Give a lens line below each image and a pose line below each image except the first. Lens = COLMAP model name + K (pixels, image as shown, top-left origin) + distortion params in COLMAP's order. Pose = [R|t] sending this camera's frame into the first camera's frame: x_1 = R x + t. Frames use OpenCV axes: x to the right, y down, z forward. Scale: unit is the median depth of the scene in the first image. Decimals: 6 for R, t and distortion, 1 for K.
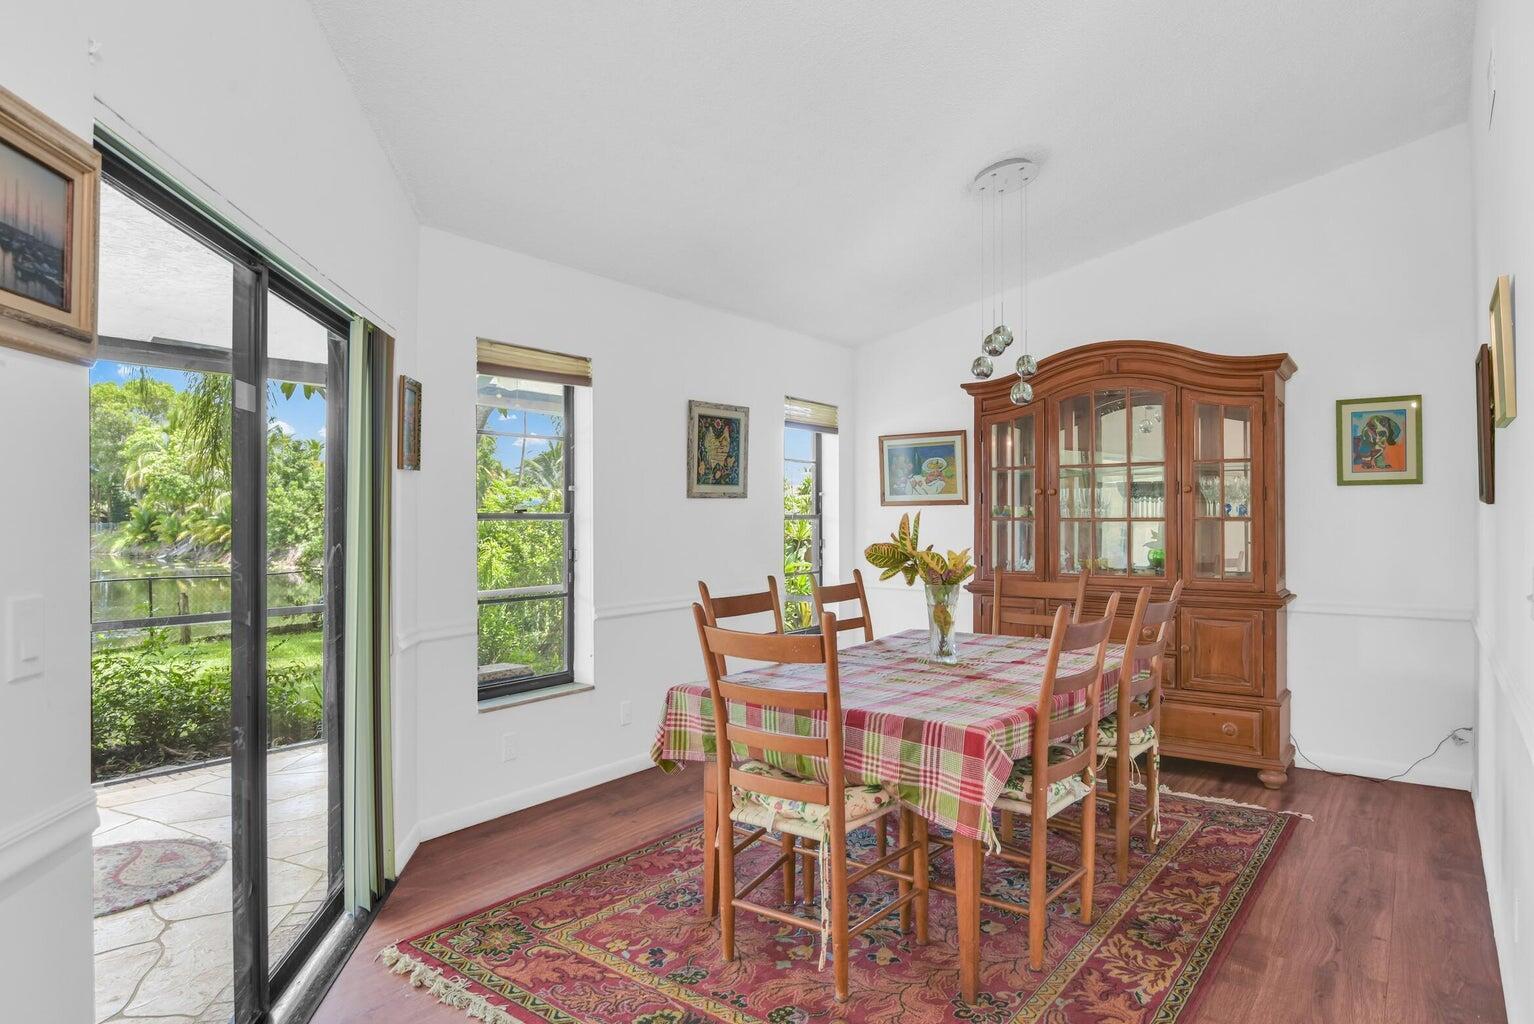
lens RADIAL K [[908.3, 0, 775.5], [0, 908.3, 522.0], [0, 0, 1]] dist [0.000892, -0.000629]
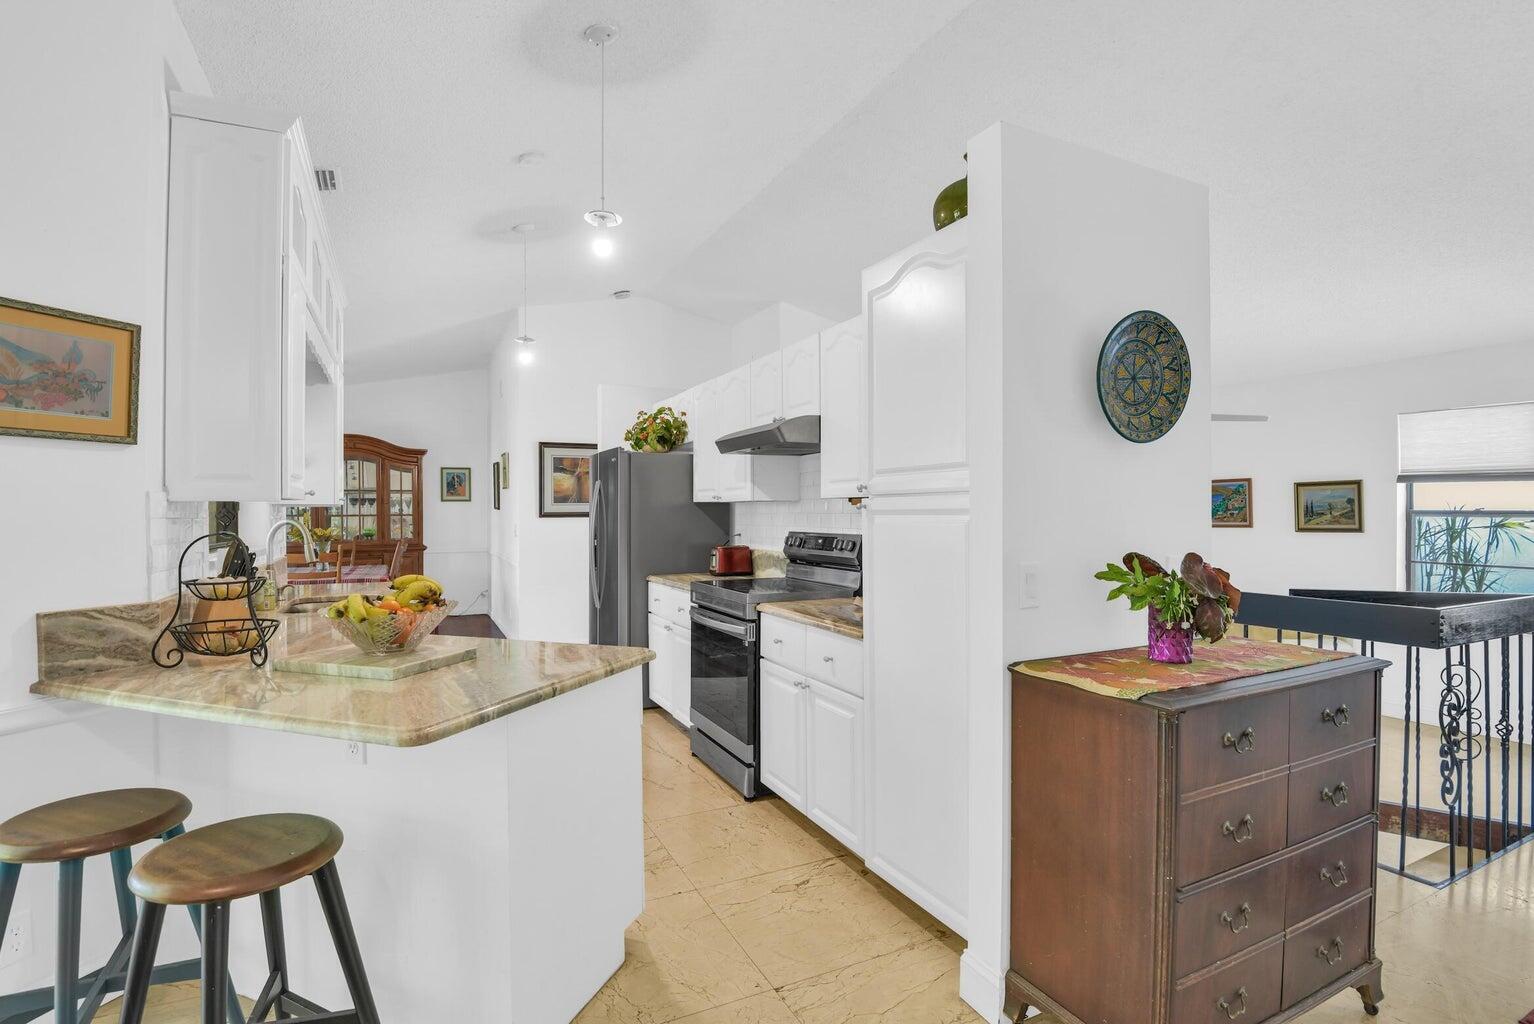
lens RADIAL K [[749.5, 0, 778.2], [0, 749.5, 510.6], [0, 0, 1]] dist [-0.023895, -0.001235]
pose [[0.454066, 0.009489, 0.890917, -0.777384], [-0.001583, 0.999950, -0.009844, 0.002393], [-0.890966, 0.003059, 0.454059, -0.743547]]
